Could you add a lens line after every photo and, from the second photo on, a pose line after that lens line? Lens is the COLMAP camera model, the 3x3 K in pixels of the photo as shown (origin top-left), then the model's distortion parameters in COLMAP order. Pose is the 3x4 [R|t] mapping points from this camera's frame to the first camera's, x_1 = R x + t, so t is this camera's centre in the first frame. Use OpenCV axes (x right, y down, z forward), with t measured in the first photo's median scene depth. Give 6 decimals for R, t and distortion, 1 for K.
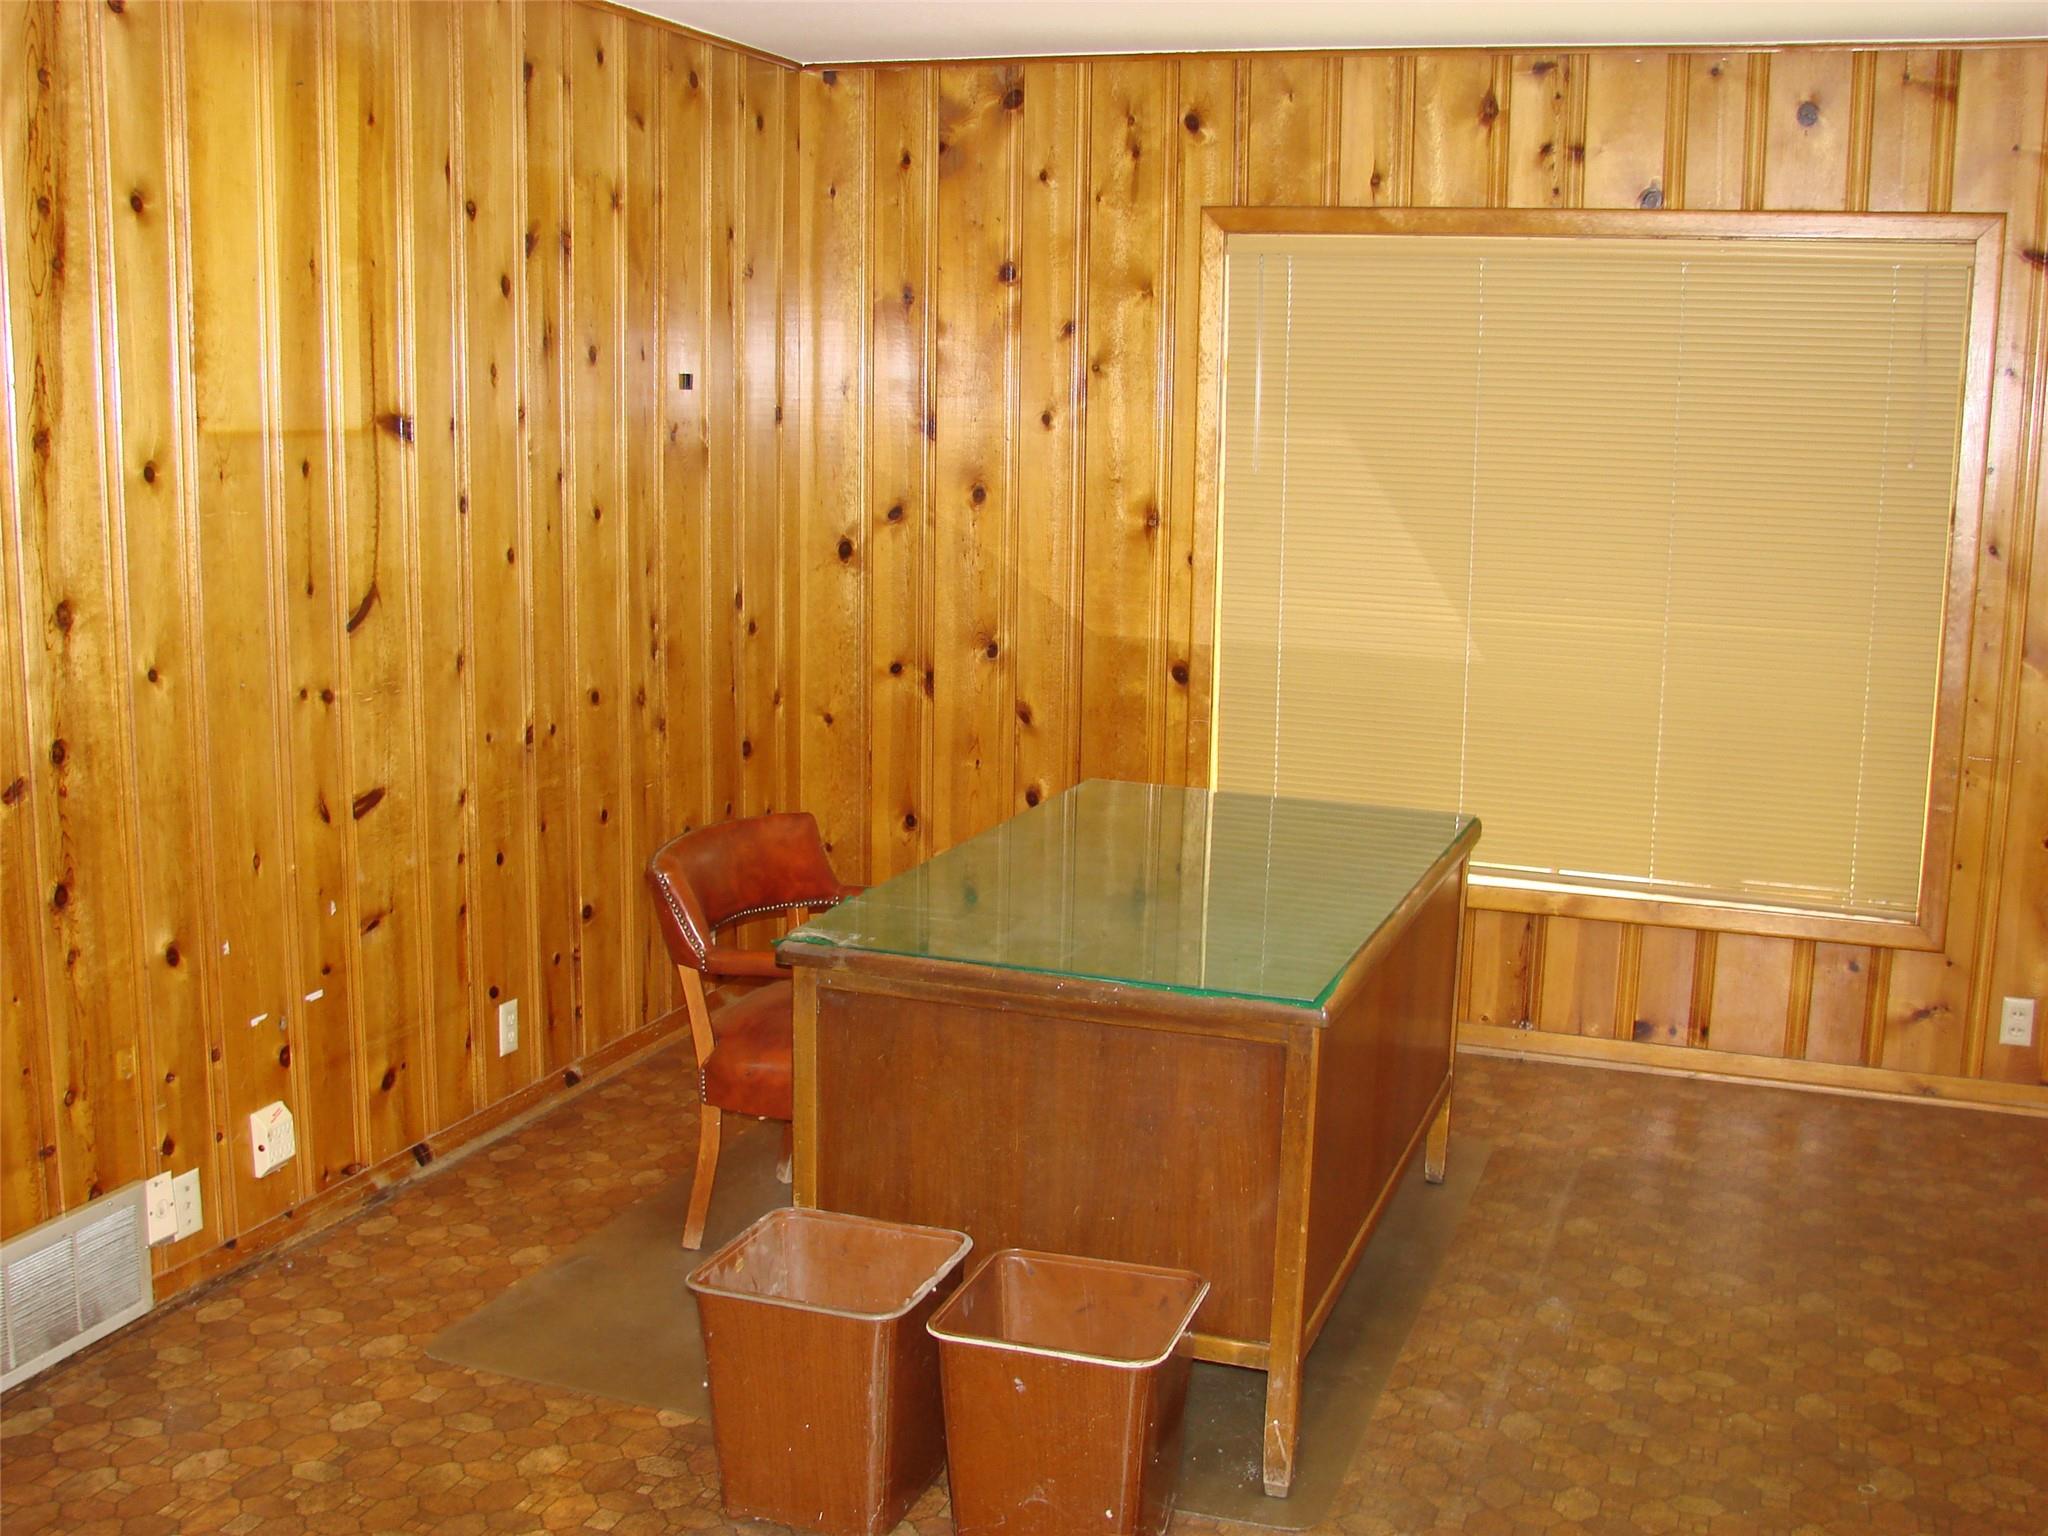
lens RADIAL K [[2192.3, 0, 1056.0], [0, 2192.3, 784.5], [0, 0, 1]] dist [-0.213822, 0.279935]
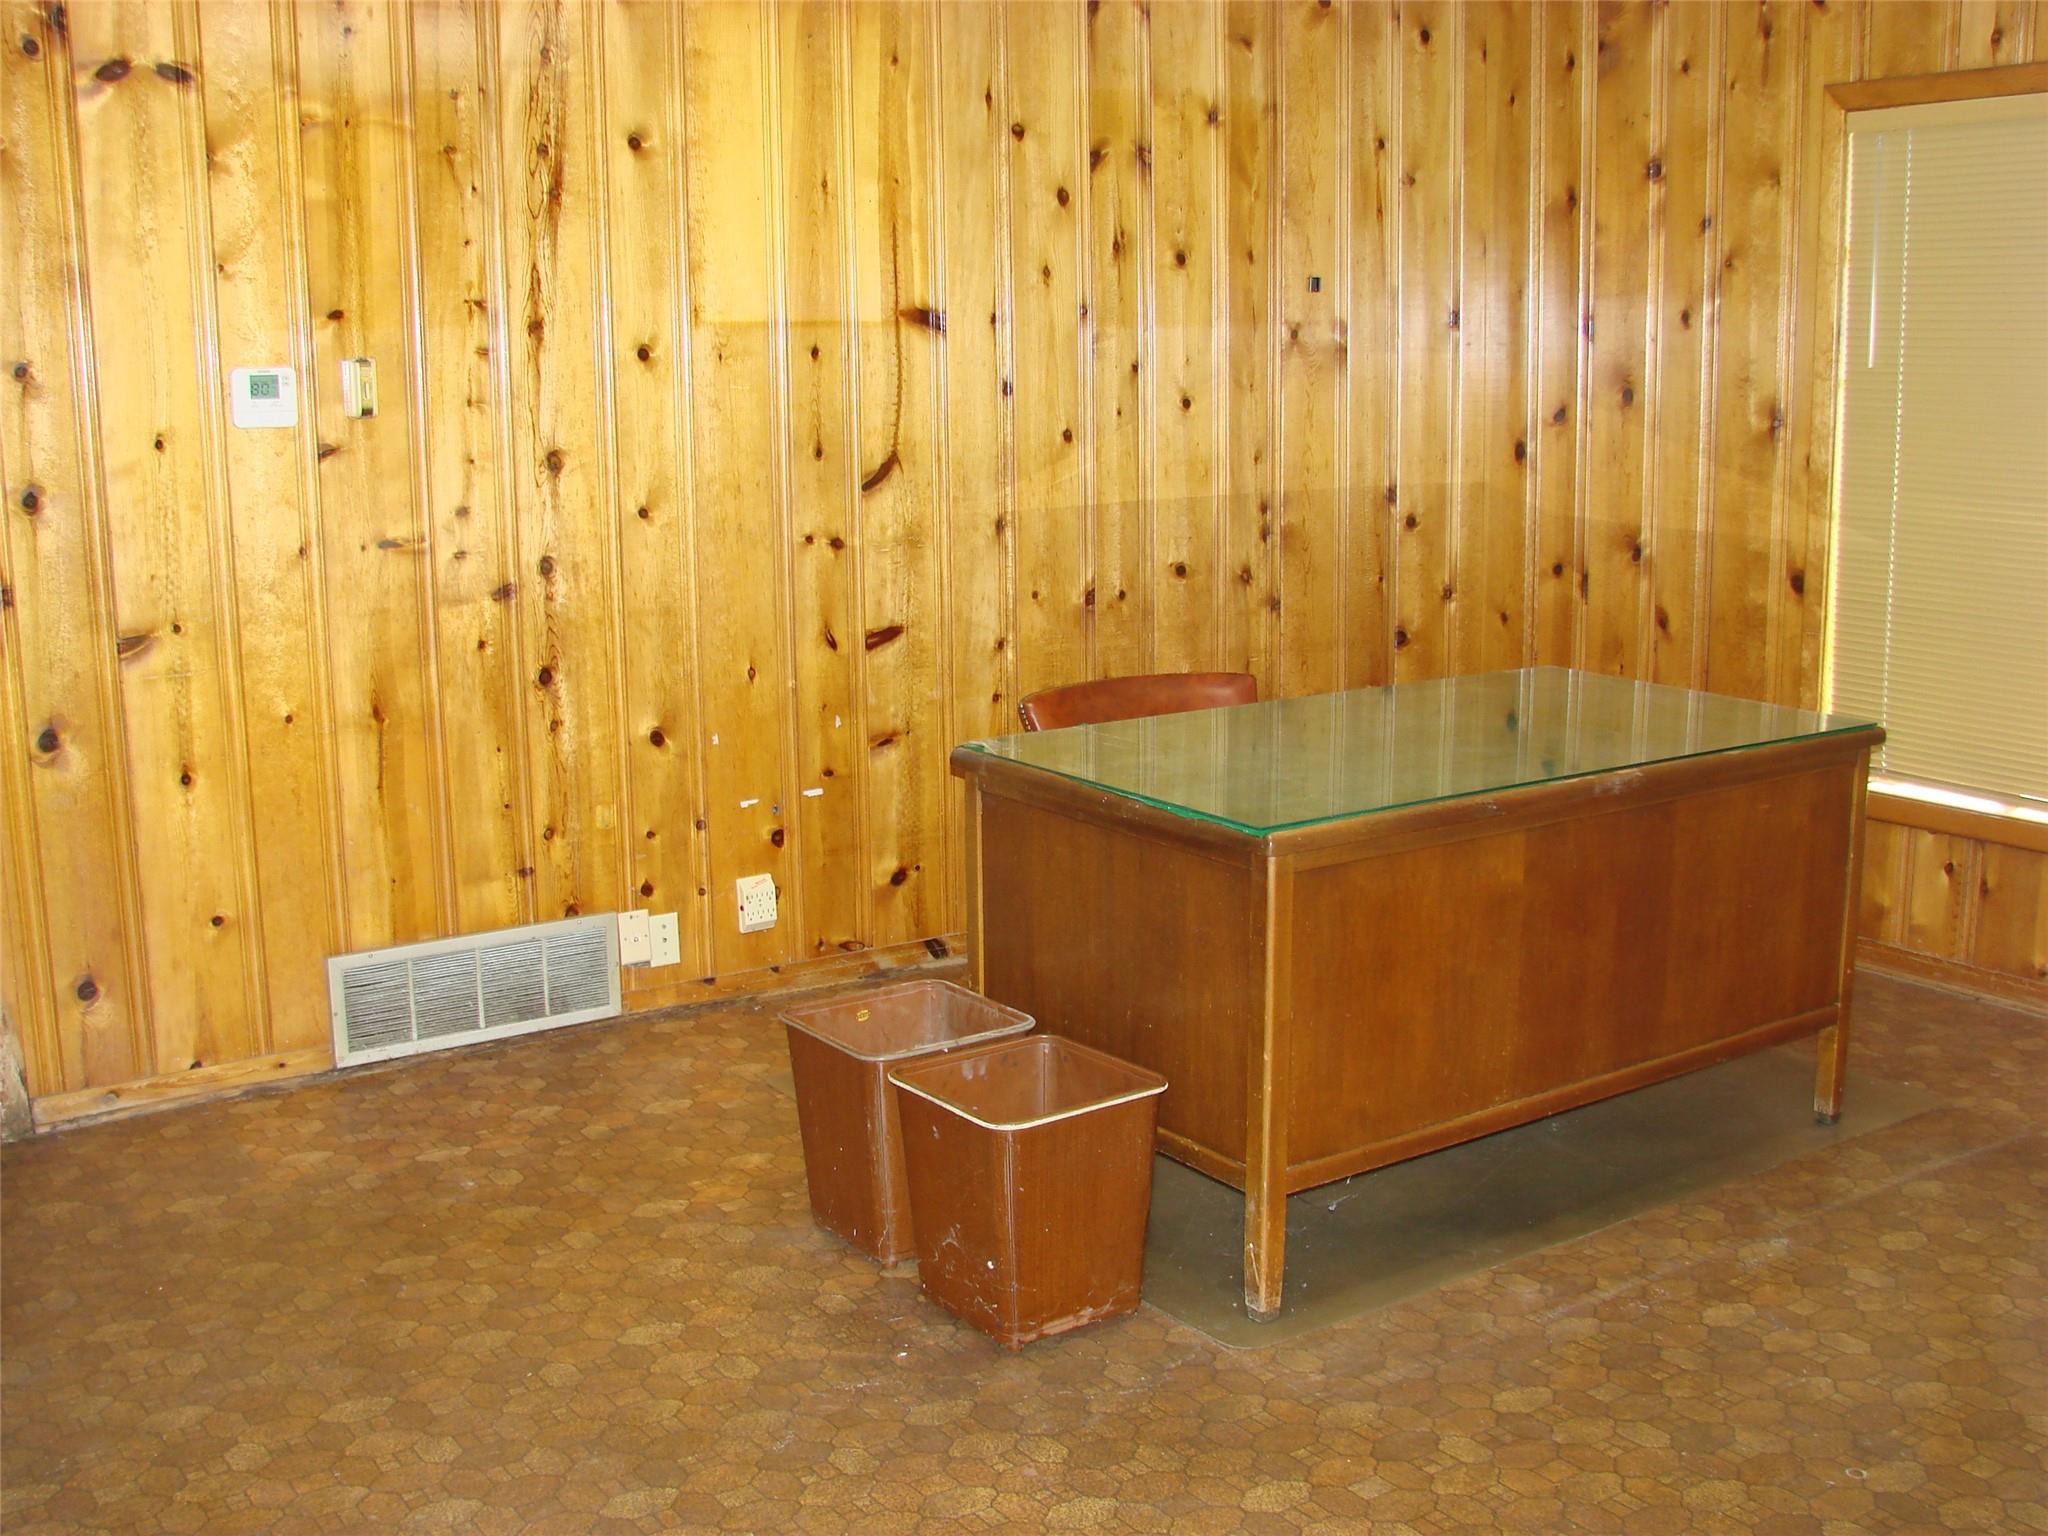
lens RADIAL K [[2192.3, 0, 1056.0], [0, 2192.3, 784.5], [0, 0, 1]] dist [-0.213822, 0.279935]
pose [[0.815101, 0.089154, -0.572418, 0.452836], [-0.078489, 0.995972, 0.043357, 0.029380], [0.573977, 0.009588, 0.818815, 0.071220]]
